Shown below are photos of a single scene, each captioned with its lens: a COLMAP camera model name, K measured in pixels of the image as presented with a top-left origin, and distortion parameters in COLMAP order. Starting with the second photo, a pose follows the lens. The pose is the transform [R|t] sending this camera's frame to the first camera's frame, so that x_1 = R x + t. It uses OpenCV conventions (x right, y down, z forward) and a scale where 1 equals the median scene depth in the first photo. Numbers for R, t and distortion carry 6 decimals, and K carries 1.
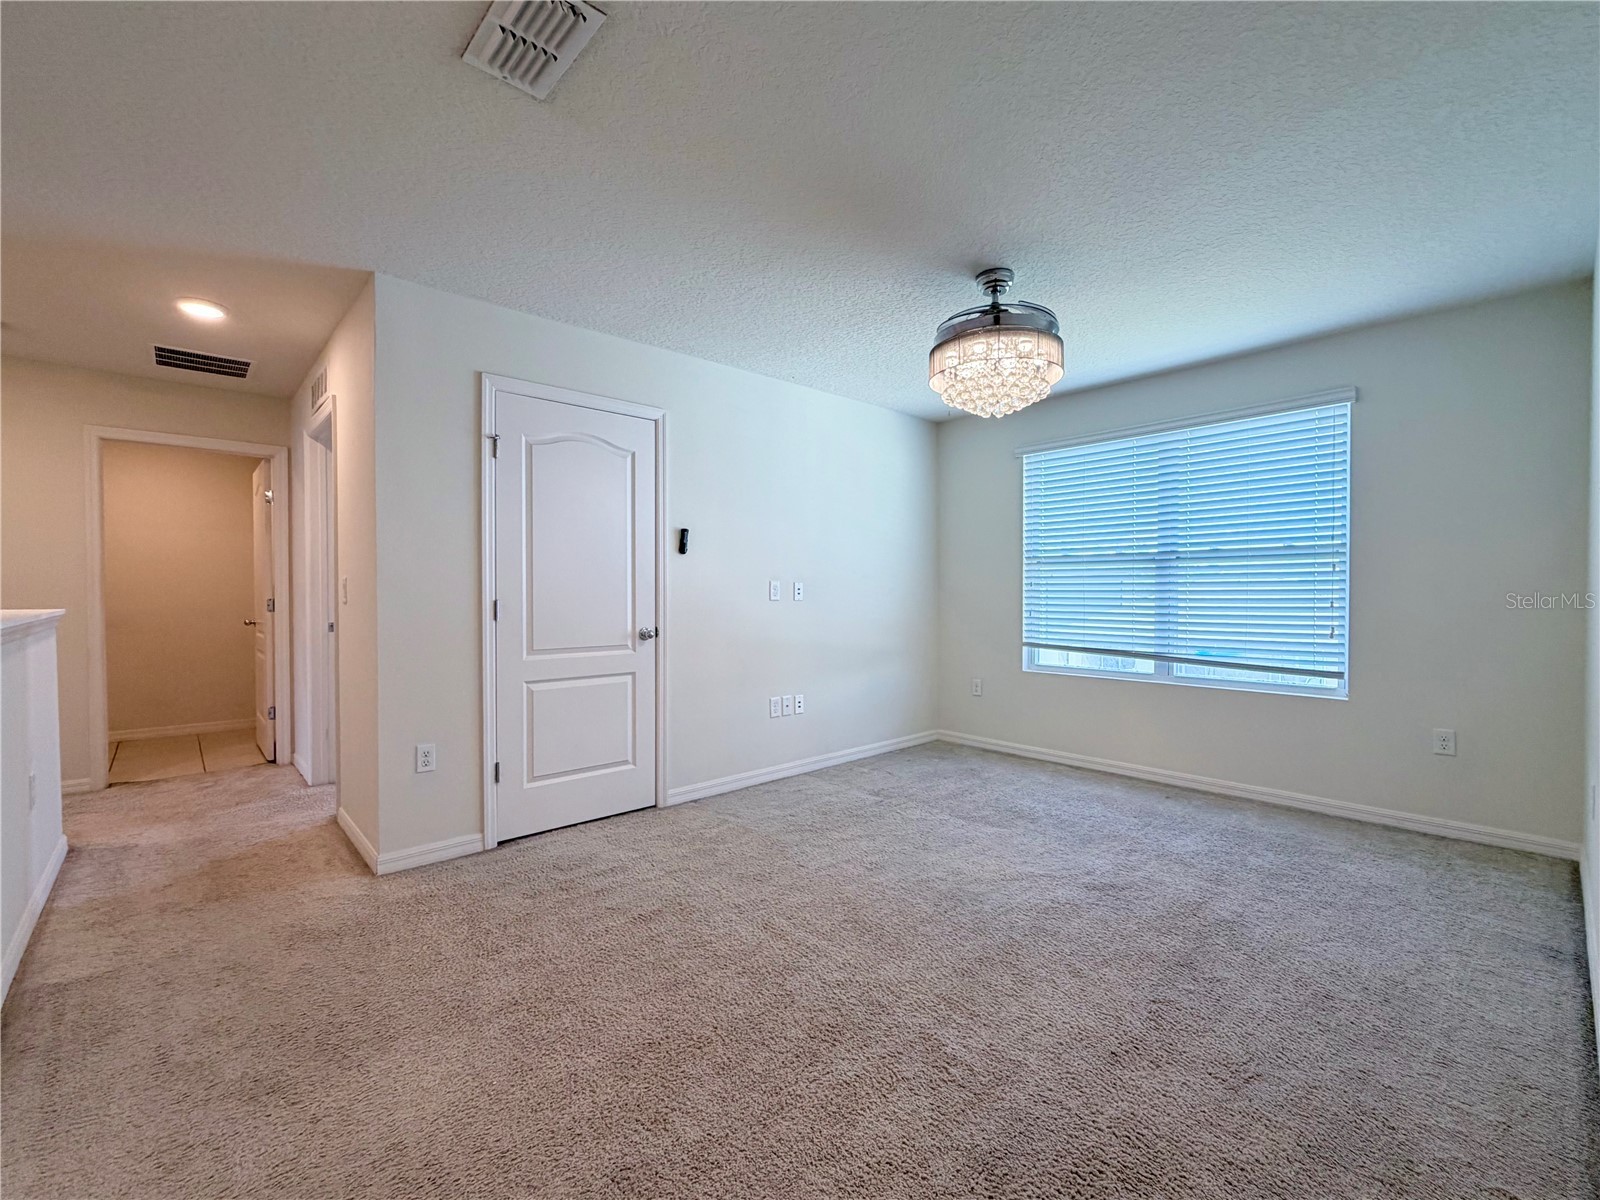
lens RADIAL K [[704.4, 0, 800.0], [0, 704.4, 600.0], [0, 0, 1]] dist [0.009982, -0.000211]
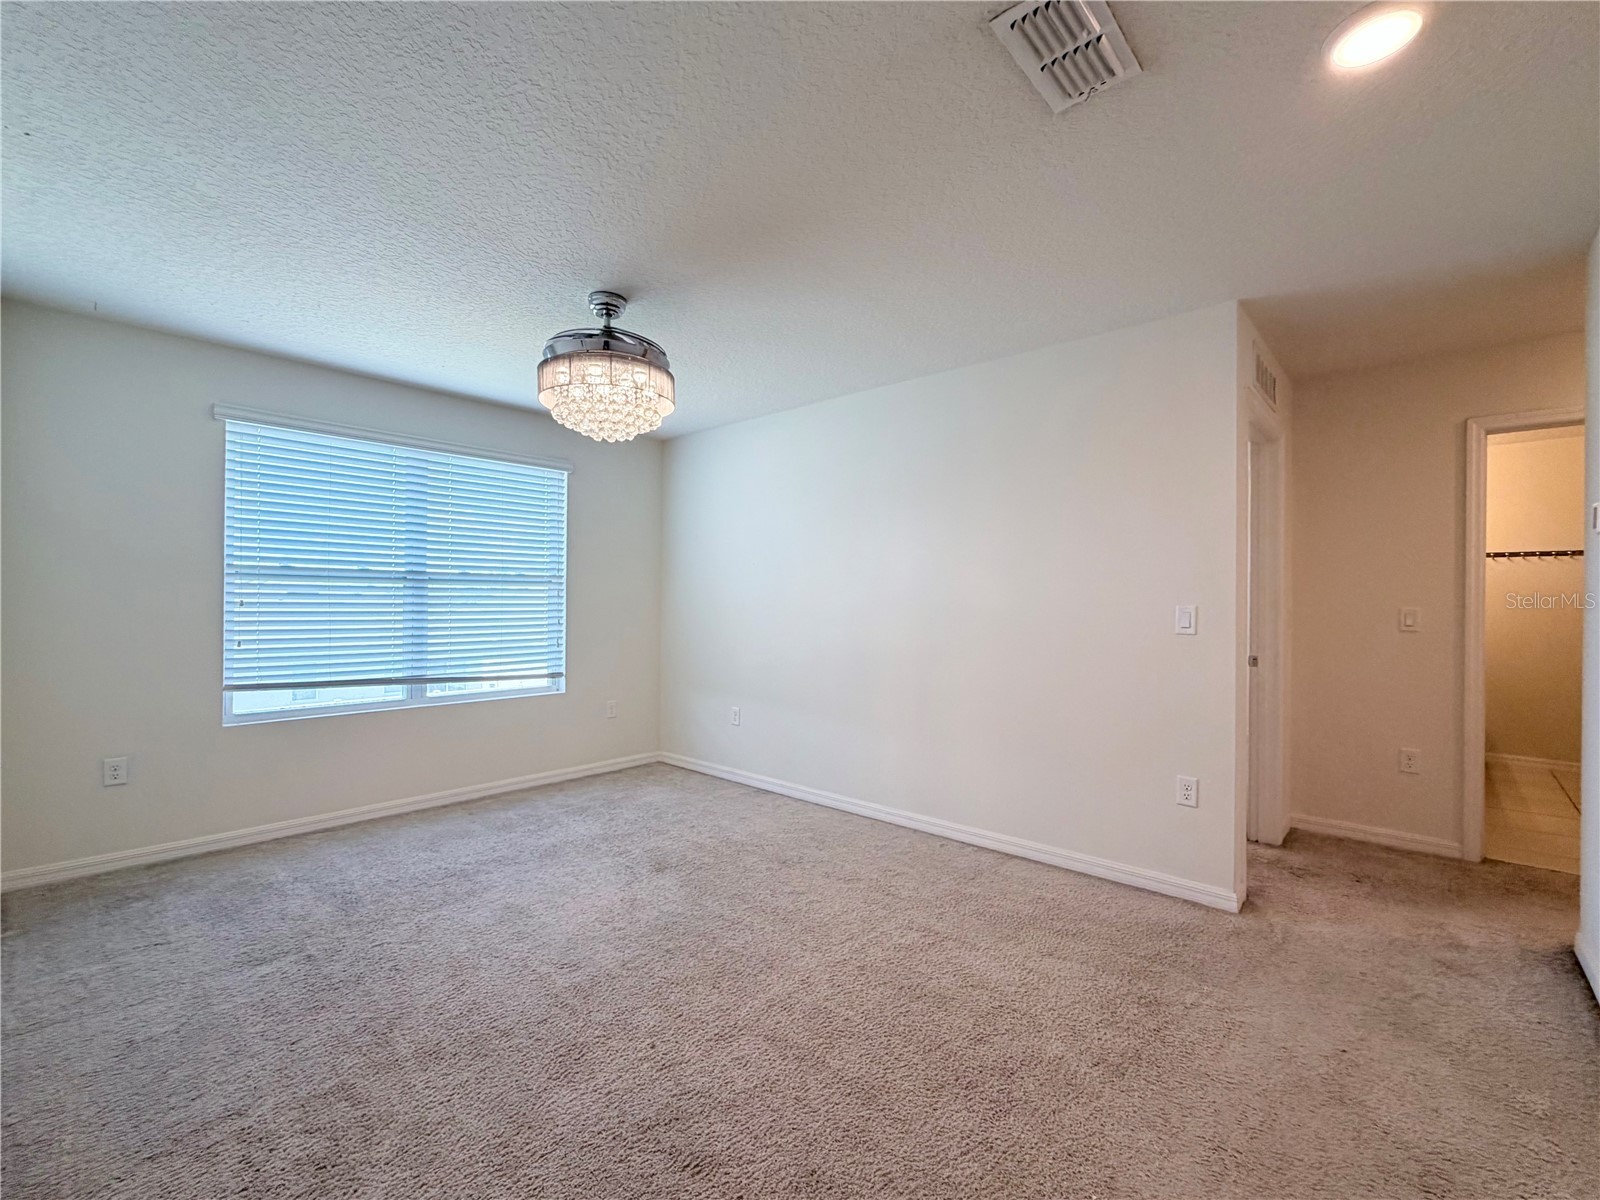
lens RADIAL K [[704.4, 0, 800.0], [0, 704.4, 600.0], [0, 0, 1]] dist [0.009982, -0.000211]
pose [[-0.092708, 0.003174, 0.995688, -0.573024], [0.006822, 0.999973, -0.002553, -0.026155], [-0.995670, 0.006555, -0.092727, 0.648215]]
